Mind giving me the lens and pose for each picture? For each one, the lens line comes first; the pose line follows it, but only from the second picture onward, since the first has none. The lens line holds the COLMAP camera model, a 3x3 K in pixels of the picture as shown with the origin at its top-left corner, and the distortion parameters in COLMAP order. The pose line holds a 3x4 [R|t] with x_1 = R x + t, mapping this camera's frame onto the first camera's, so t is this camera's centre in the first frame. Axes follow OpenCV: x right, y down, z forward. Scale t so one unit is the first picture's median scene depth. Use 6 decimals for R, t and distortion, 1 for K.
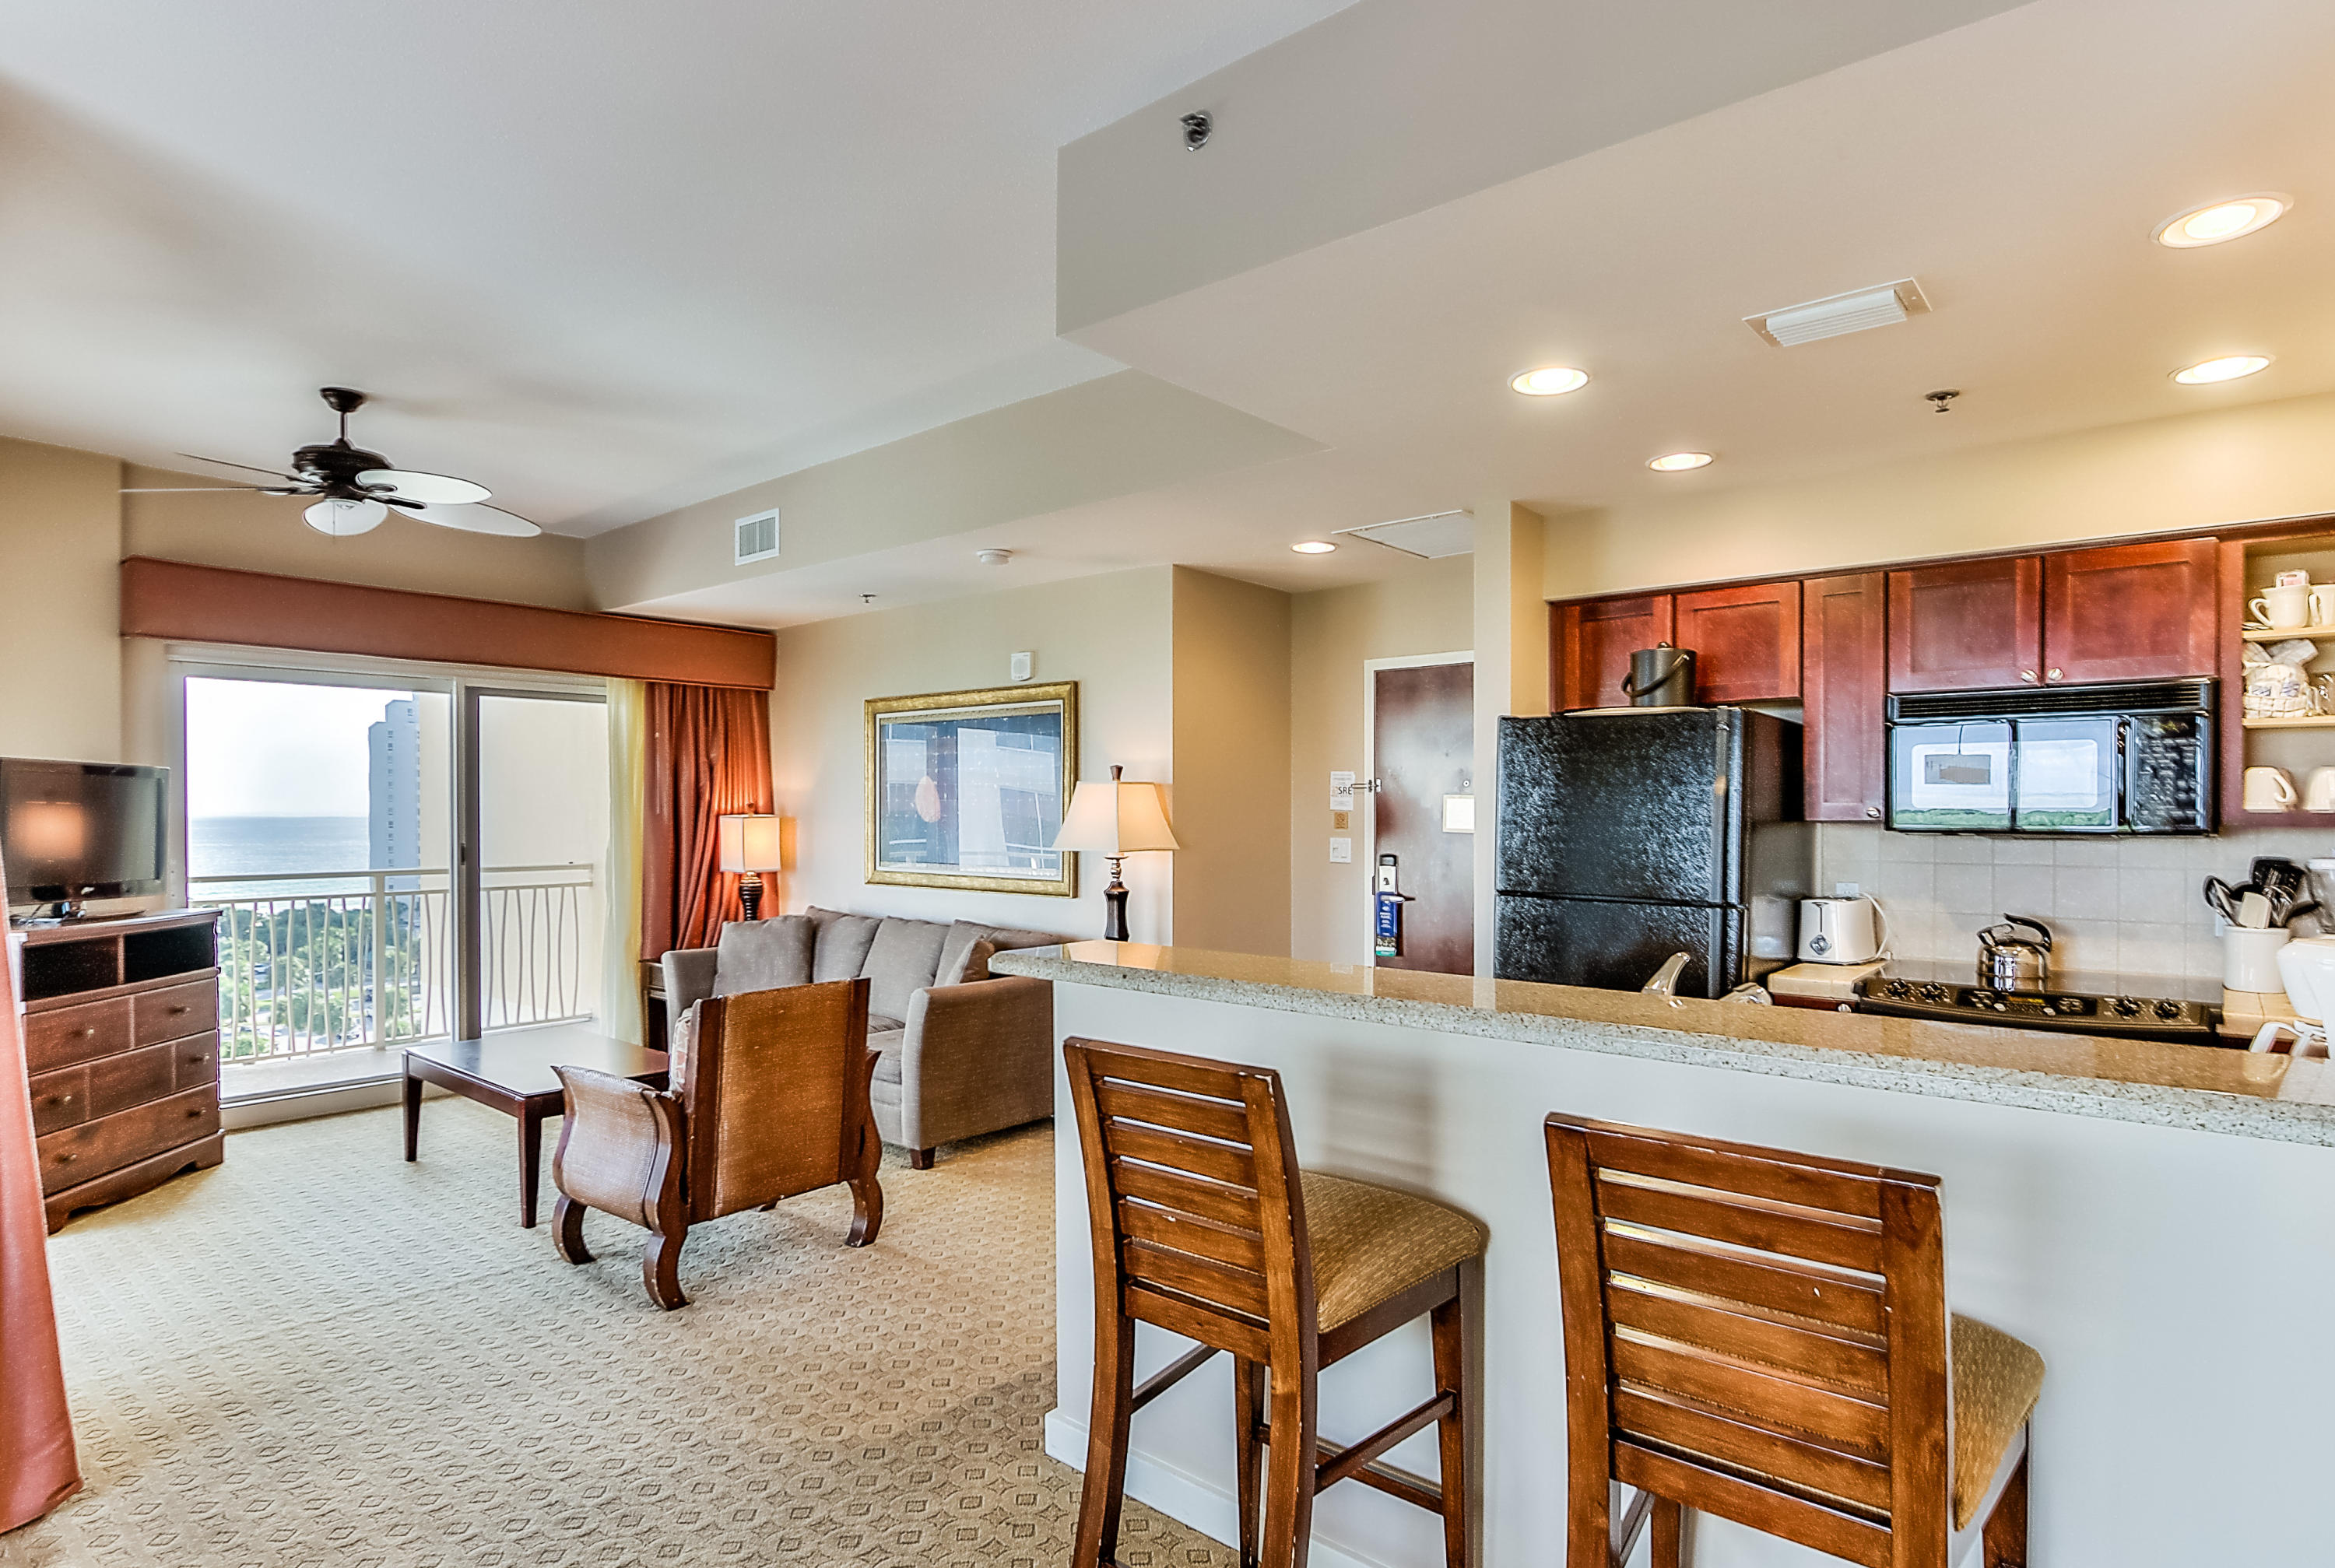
lens RADIAL K [[1214.7, 0, 1168.4], [0, 1214.7, 814.7], [0, 0, 1]] dist [-0.002970, -0.000790]
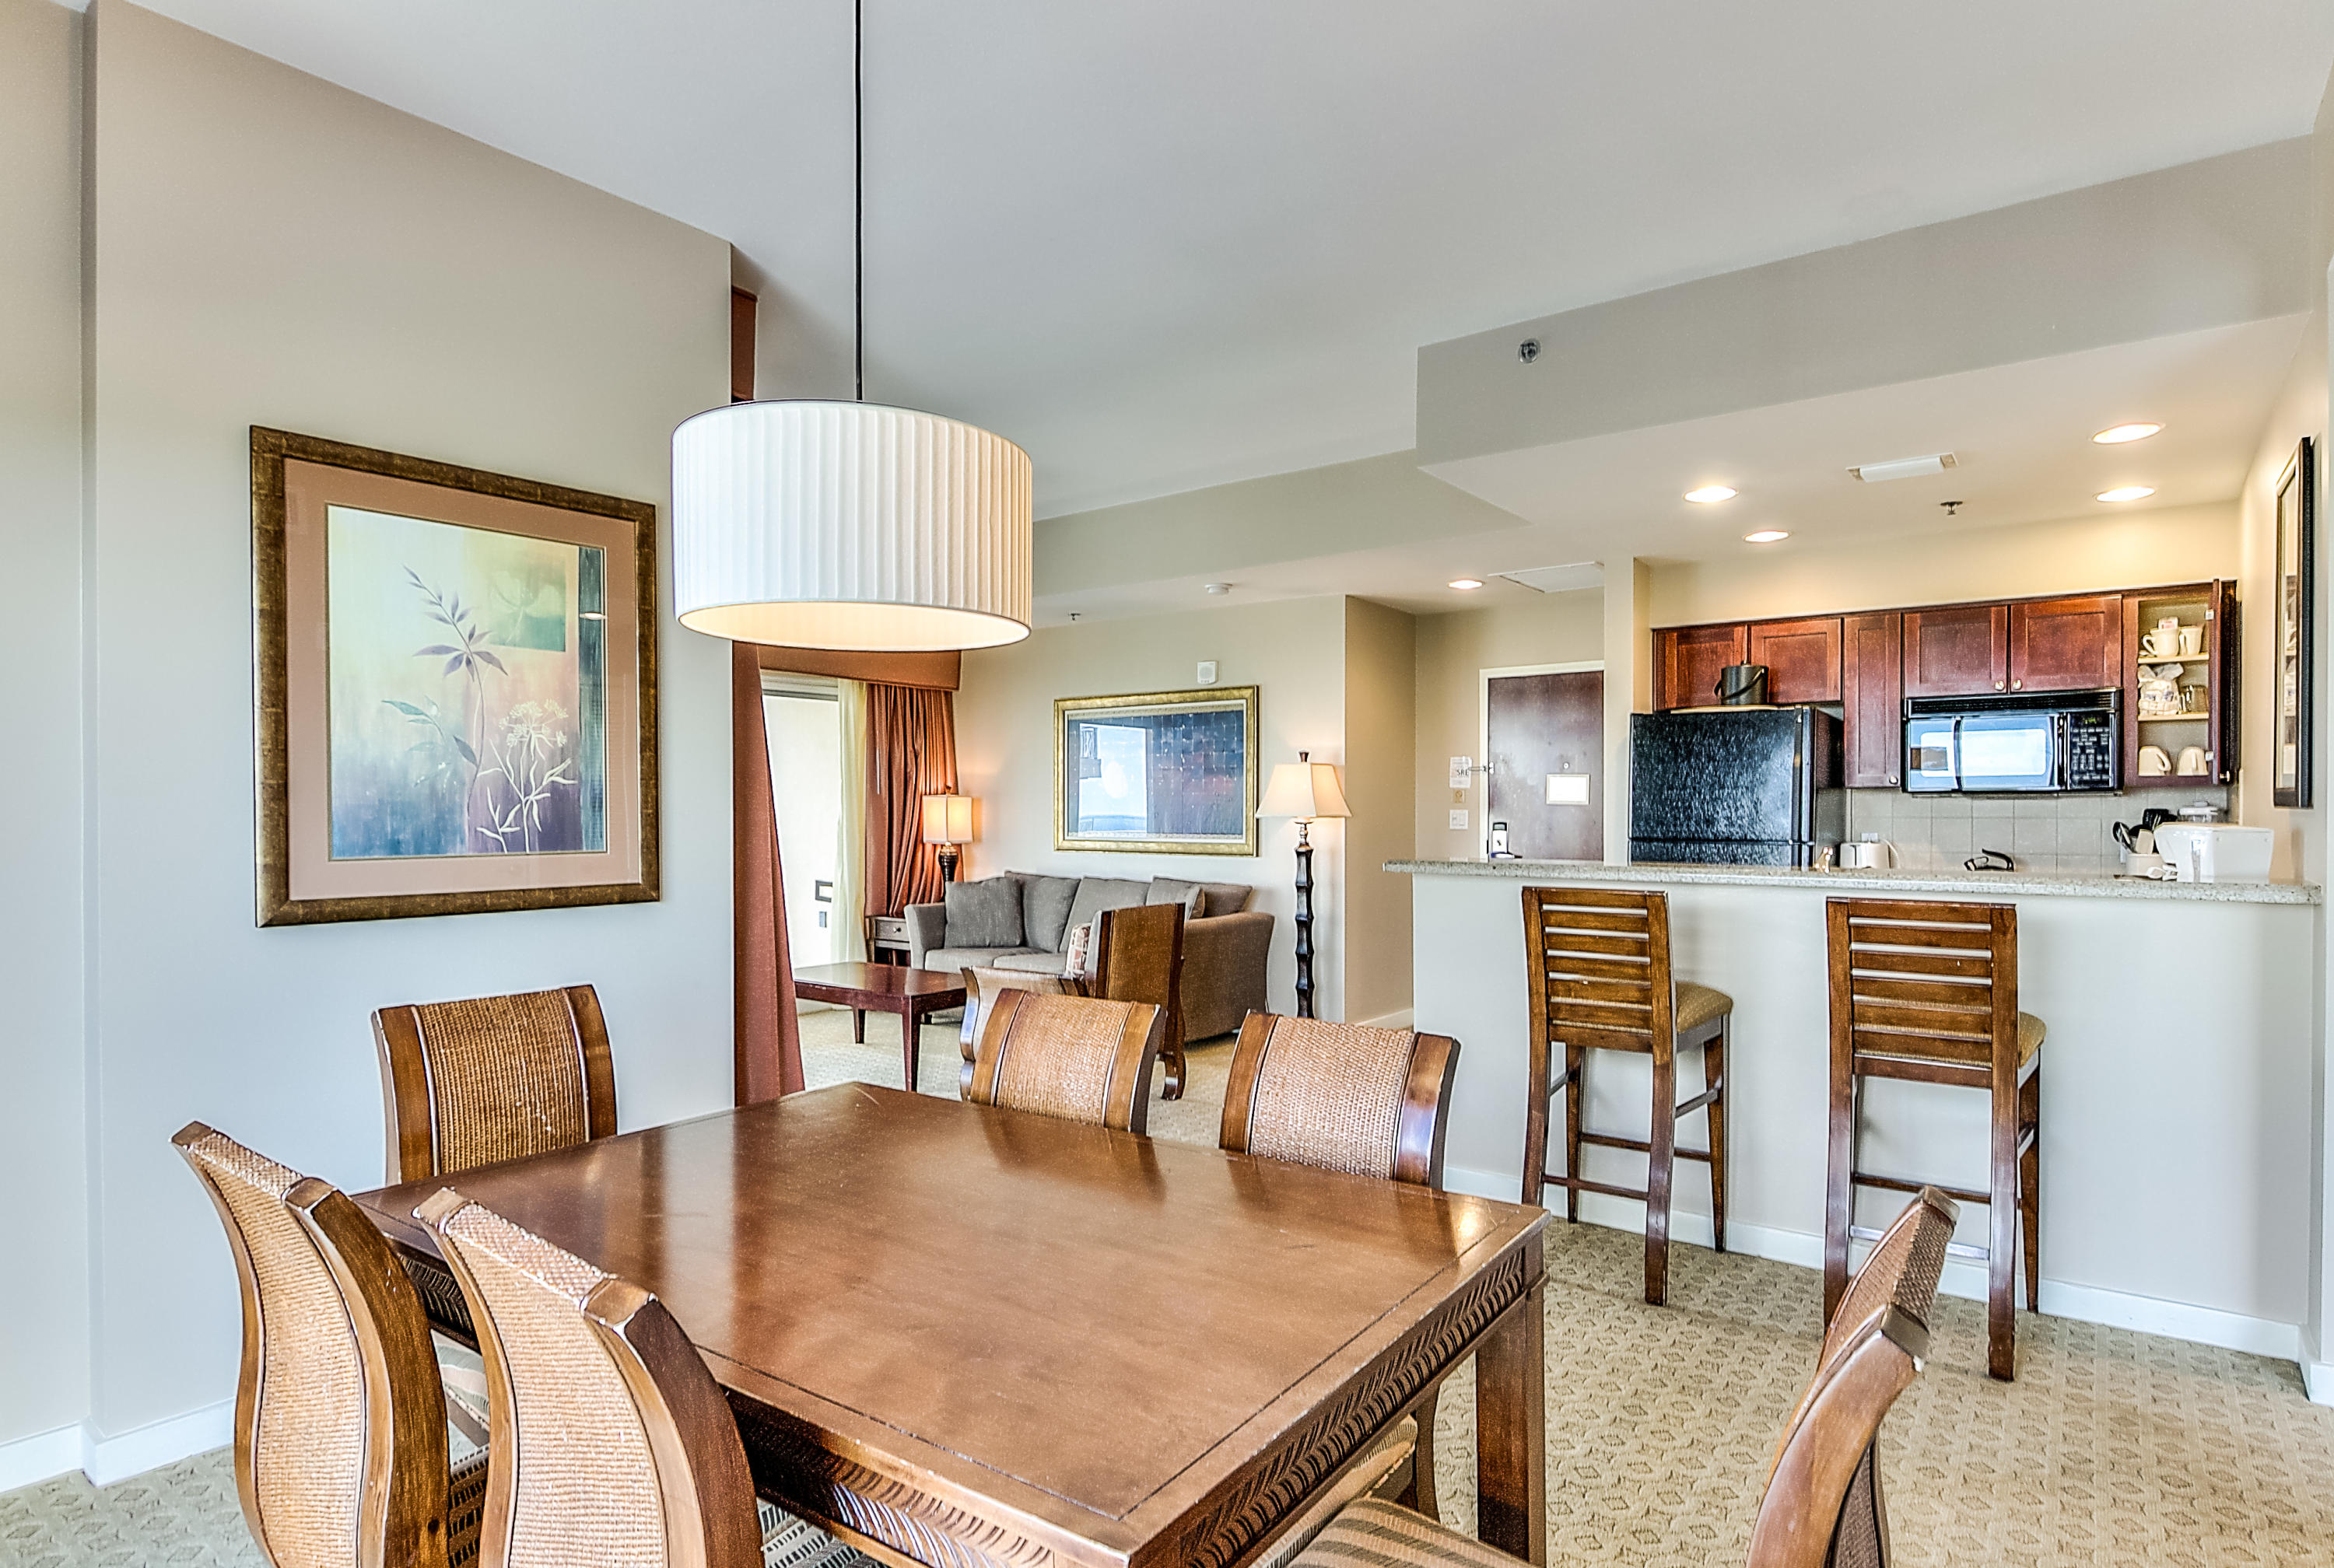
lens RADIAL K [[1228.9, 0, 1181.8], [0, 1228.9, 819.3], [0, 0, 1]] dist [0.000246, -0.002097]
pose [[0.997935, -0.002590, 0.064187, -0.357431], [0.002434, 0.999994, 0.002513, 0.039149], [-0.064193, -0.002352, 0.997935, -0.402965]]
